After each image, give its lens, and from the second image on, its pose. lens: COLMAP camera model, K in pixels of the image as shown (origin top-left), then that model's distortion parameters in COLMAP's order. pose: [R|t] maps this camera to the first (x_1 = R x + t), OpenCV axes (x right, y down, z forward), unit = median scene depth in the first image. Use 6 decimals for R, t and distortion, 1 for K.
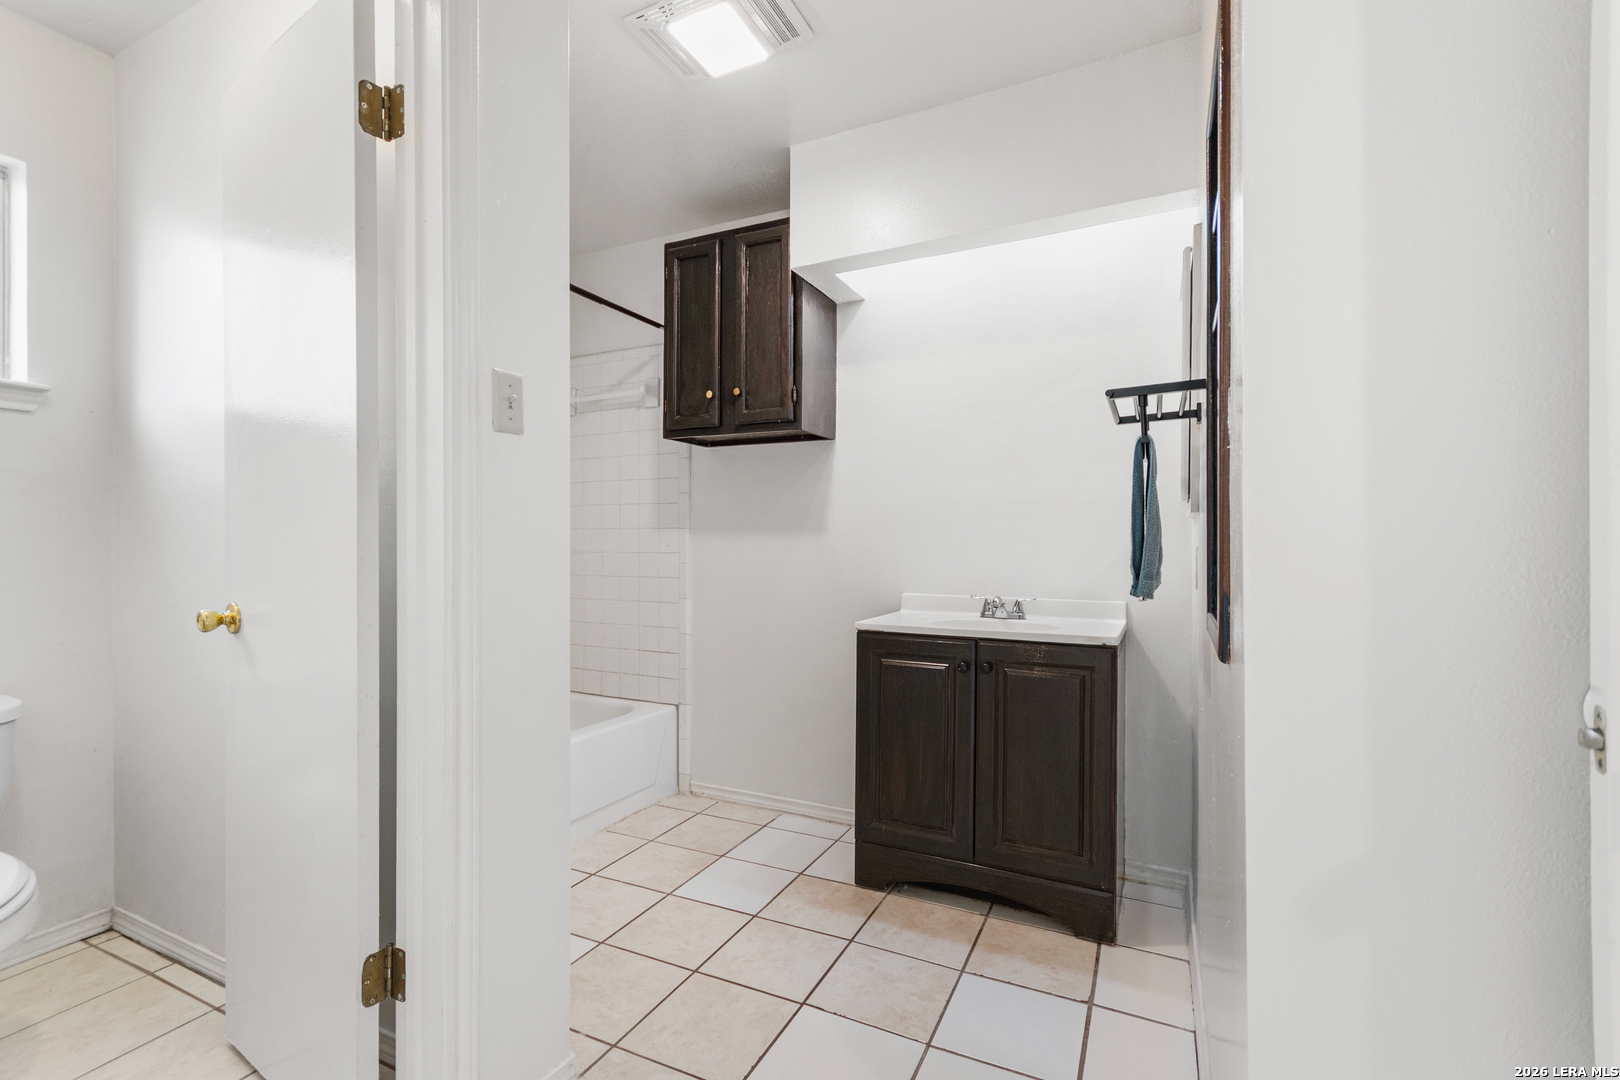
lens RADIAL K [[715.7, 0, 810.5], [0, 715.7, 556.8], [0, 0, 1]] dist [0.004438, 0.000691]
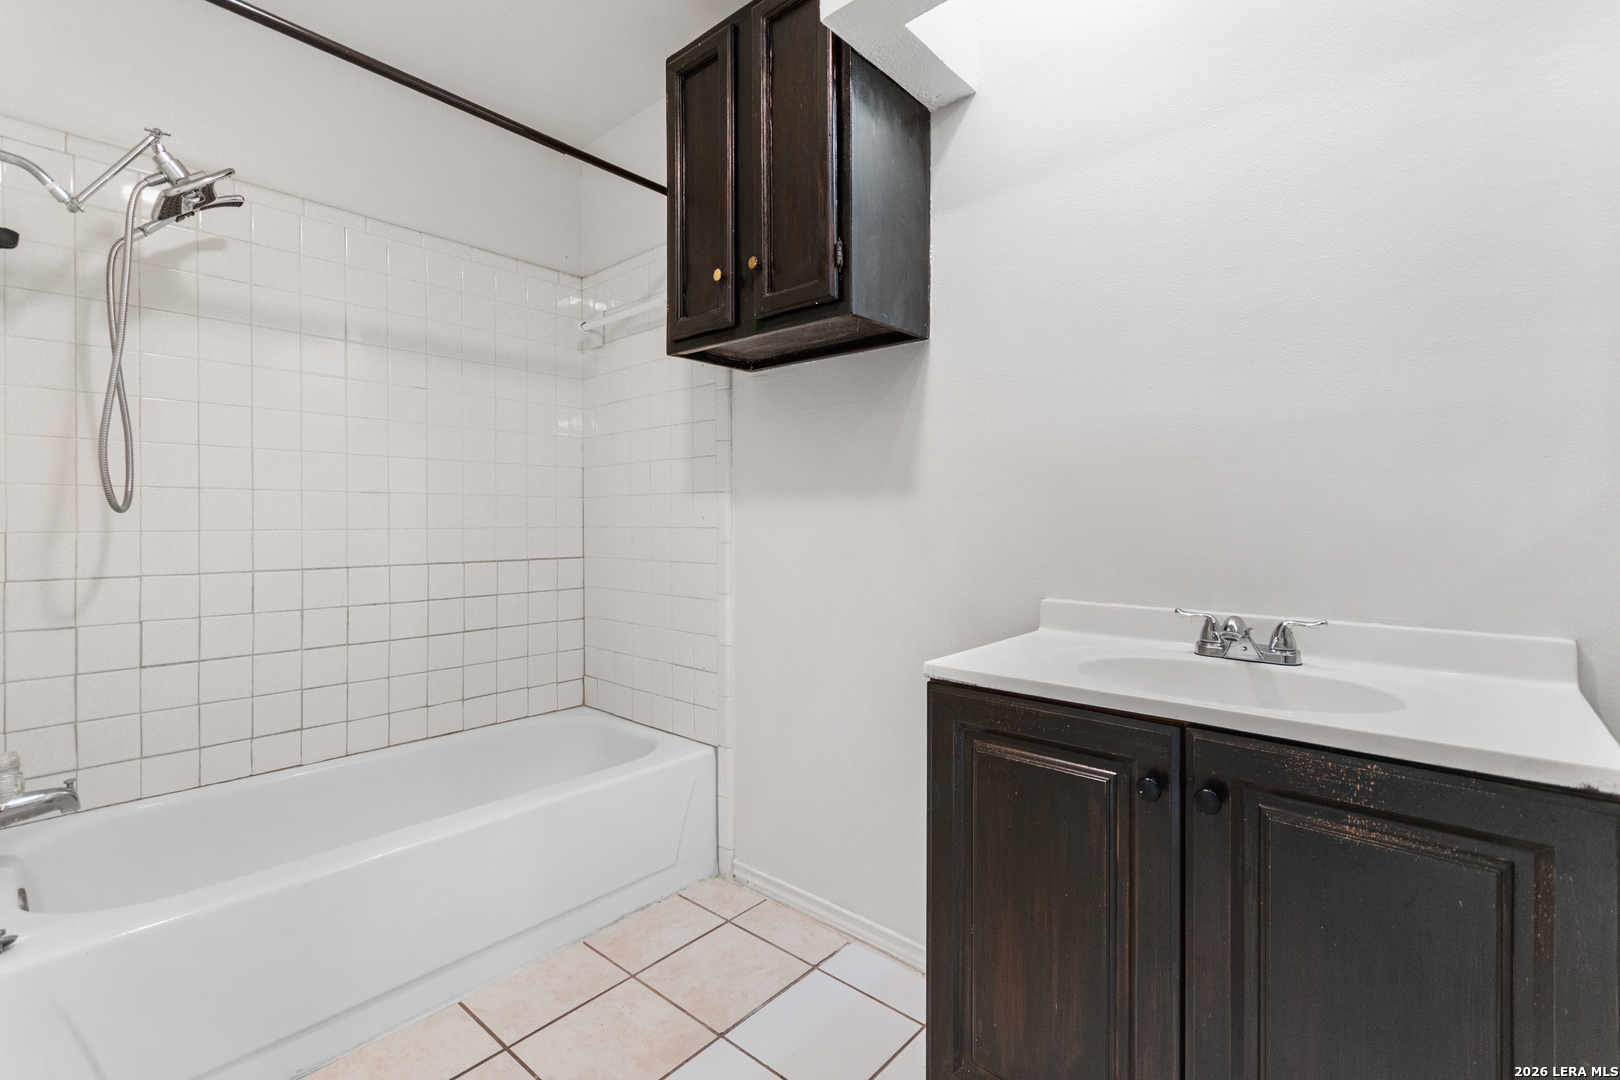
lens RADIAL K [[727.3, 0, 808.8], [0, 727.3, 528.9], [0, 0, 1]] dist [0.010931, 0.000409]
pose [[0.965790, -0.002599, -0.259313, 0.099911], [0.001455, 0.999988, -0.004605, -0.001249], [0.259322, 0.004070, 0.965782, 0.402351]]
